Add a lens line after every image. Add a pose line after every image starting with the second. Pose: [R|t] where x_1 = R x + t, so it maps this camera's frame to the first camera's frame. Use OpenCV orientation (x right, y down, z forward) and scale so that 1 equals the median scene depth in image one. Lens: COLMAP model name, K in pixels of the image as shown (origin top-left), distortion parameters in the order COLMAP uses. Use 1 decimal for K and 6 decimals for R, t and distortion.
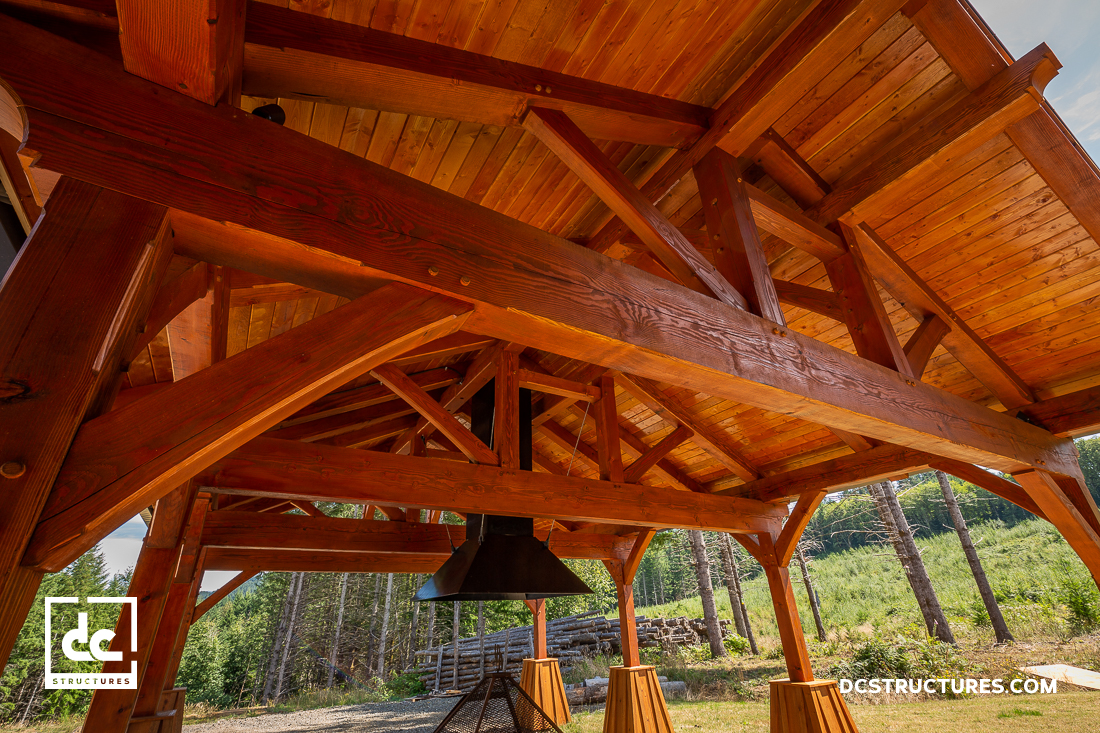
lens RADIAL K [[491.1, 0, 550.5], [0, 491.1, 370.5], [0, 0, 1]] dist [0.003867, -0.001201]
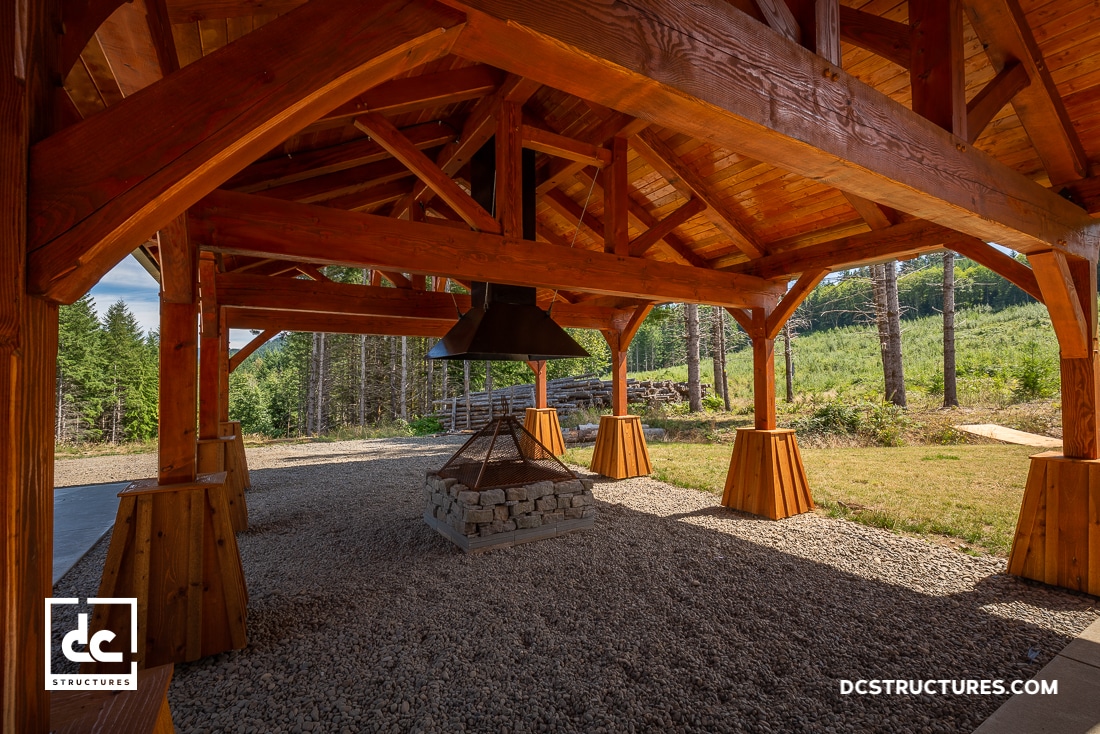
lens RADIAL K [[491.1, 0, 550.2], [0, 491.1, 372.8], [0, 0, 1]] dist [0.003867, -0.001201]
pose [[0.999649, 0.026463, -0.001113, -0.000371], [-0.023293, 0.898336, 0.438691, 0.008721], [0.012609, -0.438511, 0.898637, 0.004525]]
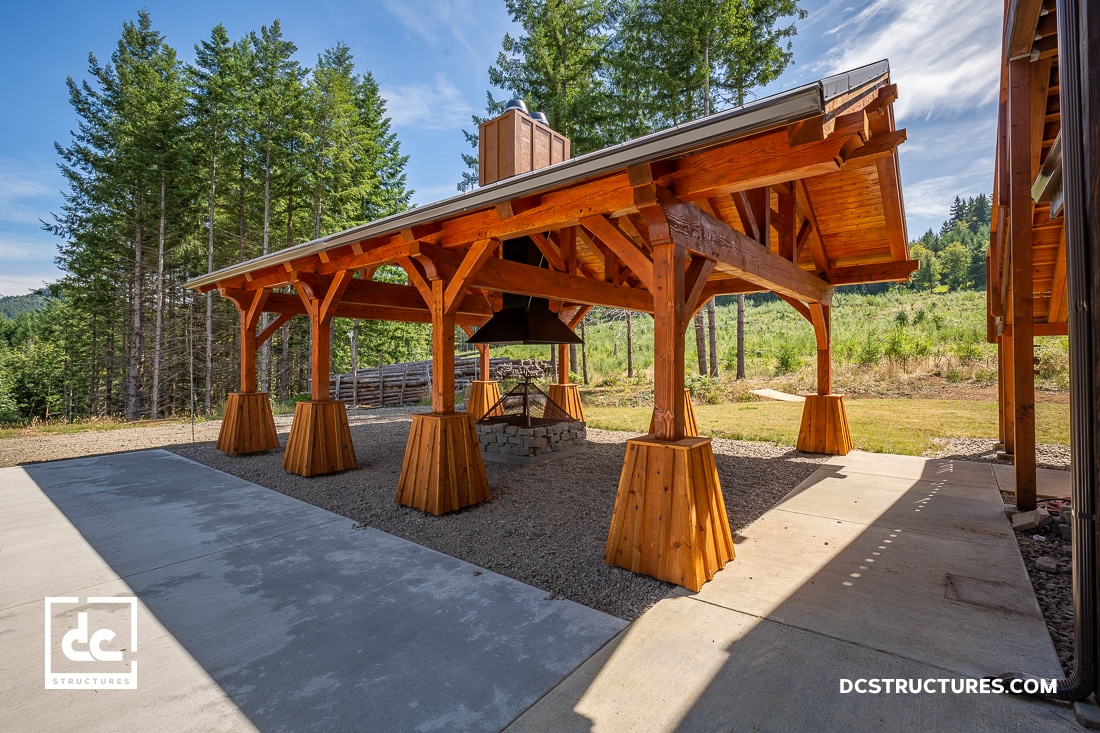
lens RADIAL K [[491.1, 0, 547.7], [0, 491.1, 360.1], [0, 0, 1]] dist [0.003867, -0.001201]
pose [[0.943271, 0.030578, 0.330611, -0.536883], [-0.176449, 0.889664, 0.421145, -0.174053], [-0.281255, -0.455590, 0.844591, -0.391584]]
